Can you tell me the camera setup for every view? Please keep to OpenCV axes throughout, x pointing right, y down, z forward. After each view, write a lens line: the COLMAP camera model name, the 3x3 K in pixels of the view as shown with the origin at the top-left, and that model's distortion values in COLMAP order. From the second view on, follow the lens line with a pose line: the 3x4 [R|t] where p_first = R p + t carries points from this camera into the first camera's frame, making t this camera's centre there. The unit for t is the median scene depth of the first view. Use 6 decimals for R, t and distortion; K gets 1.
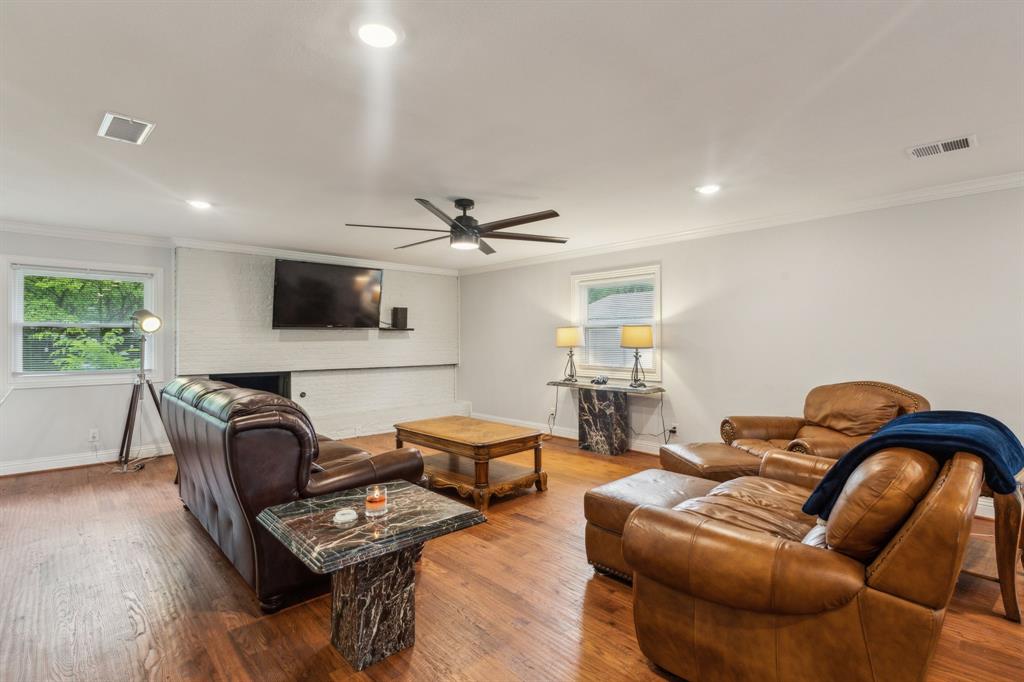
lens RADIAL K [[505.3, 0, 512.0], [0, 505.3, 341.0], [0, 0, 1]] dist [0.045324, 0.000156]
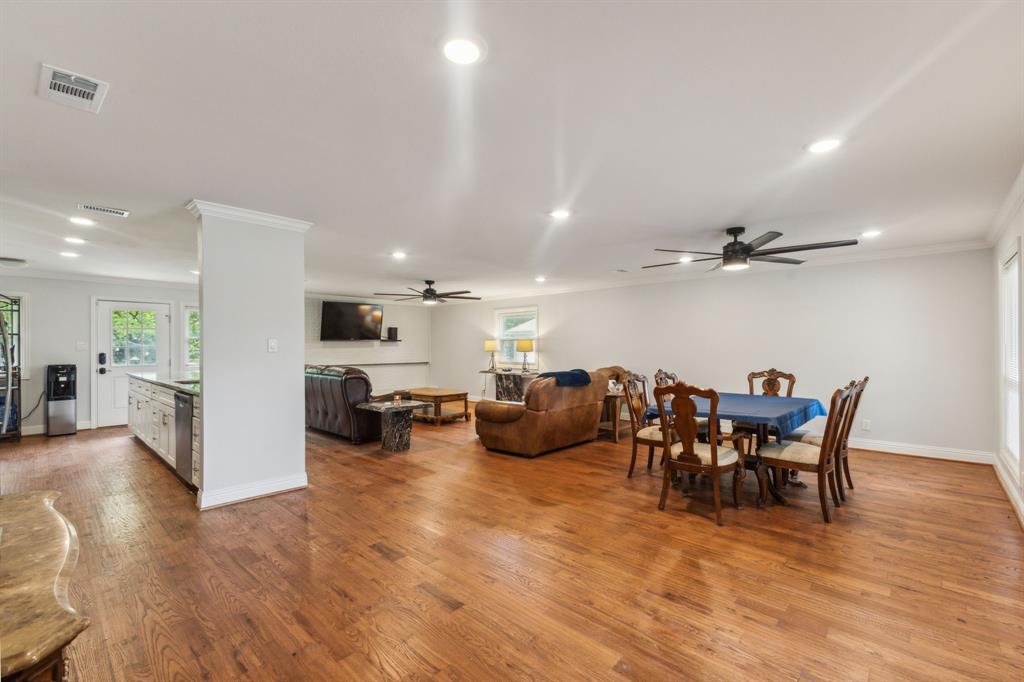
lens RADIAL K [[454.9, 0, 512.0], [0, 454.9, 341.0], [0, 0, 1]] dist [0.000487, 0.000069]
pose [[0.997965, -0.000532, 0.063755, 0.091180], [0.001455, 0.999895, -0.014429, -0.000430], [-0.063741, 0.014492, 0.997861, -0.653015]]
